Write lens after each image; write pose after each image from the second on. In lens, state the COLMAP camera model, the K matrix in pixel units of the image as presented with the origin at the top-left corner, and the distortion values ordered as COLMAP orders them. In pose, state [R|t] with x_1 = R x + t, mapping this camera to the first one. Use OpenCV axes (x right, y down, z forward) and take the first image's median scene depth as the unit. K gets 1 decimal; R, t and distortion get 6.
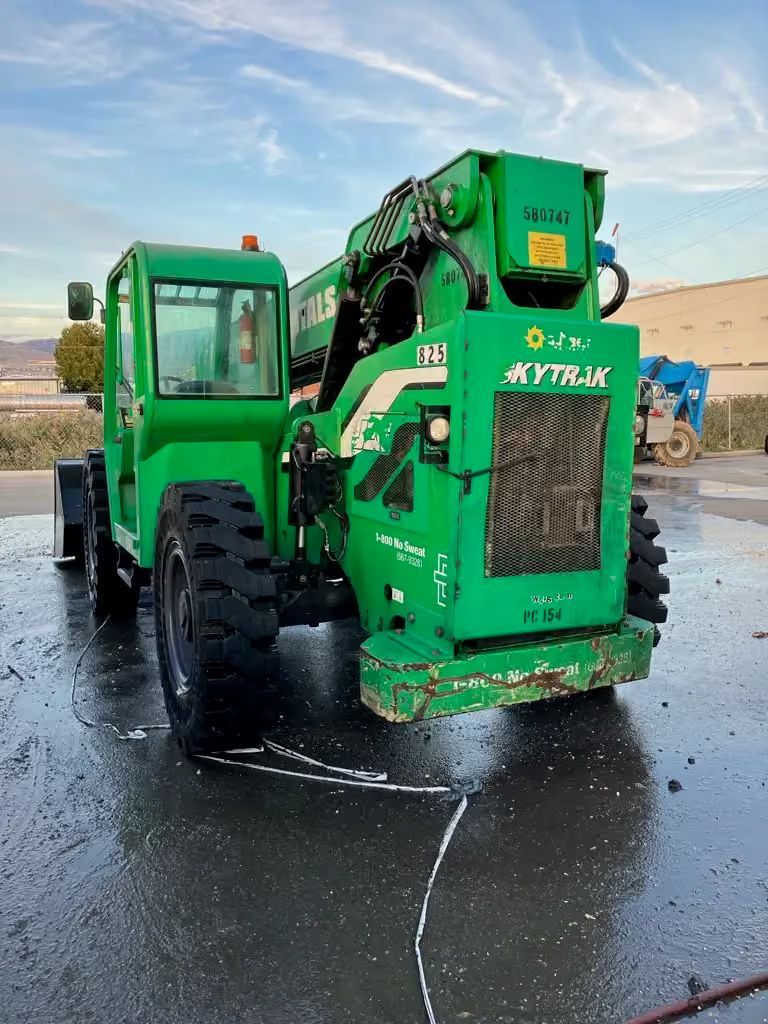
lens RADIAL K [[840.3, 0, 423.9], [0, 840.3, 515.9], [0, 0, 1]] dist [0.125875, -0.216394]
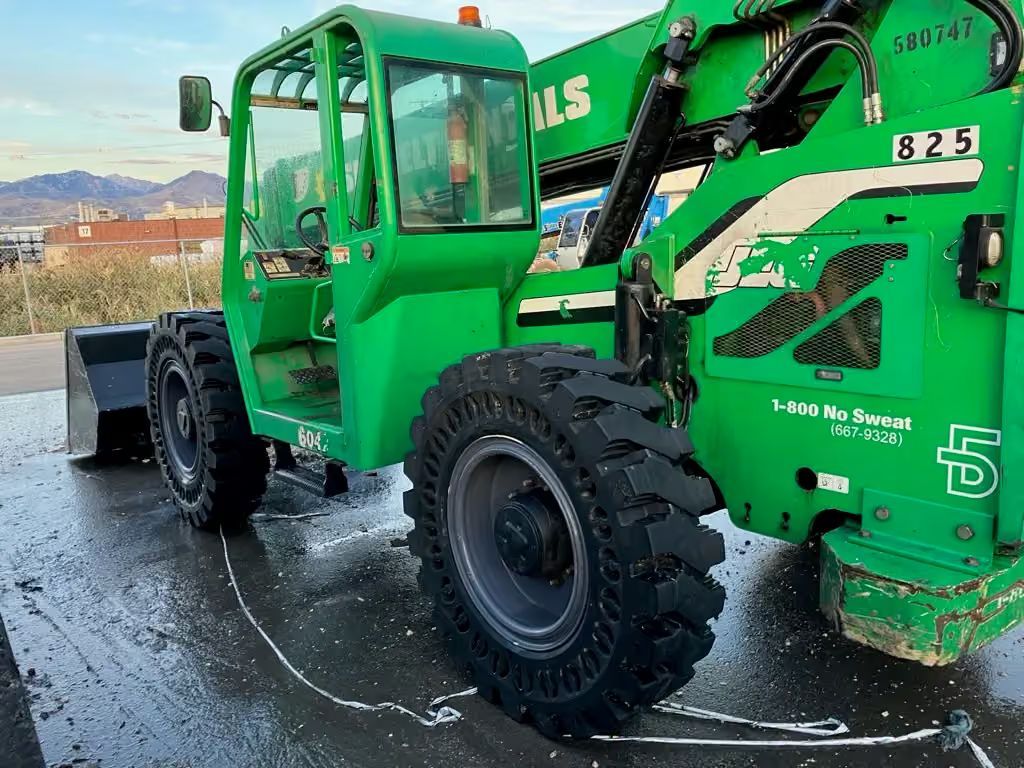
lens RADIAL K [[847.3, 0, 502.2], [0, 847.3, 387.7], [0, 0, 1]] dist [0.031616, -0.043026]
pose [[0.972048, -0.085718, 0.218574, -0.451491], [0.076113, 0.995742, 0.052008, -0.047034], [-0.222102, -0.033918, 0.974433, 0.333706]]
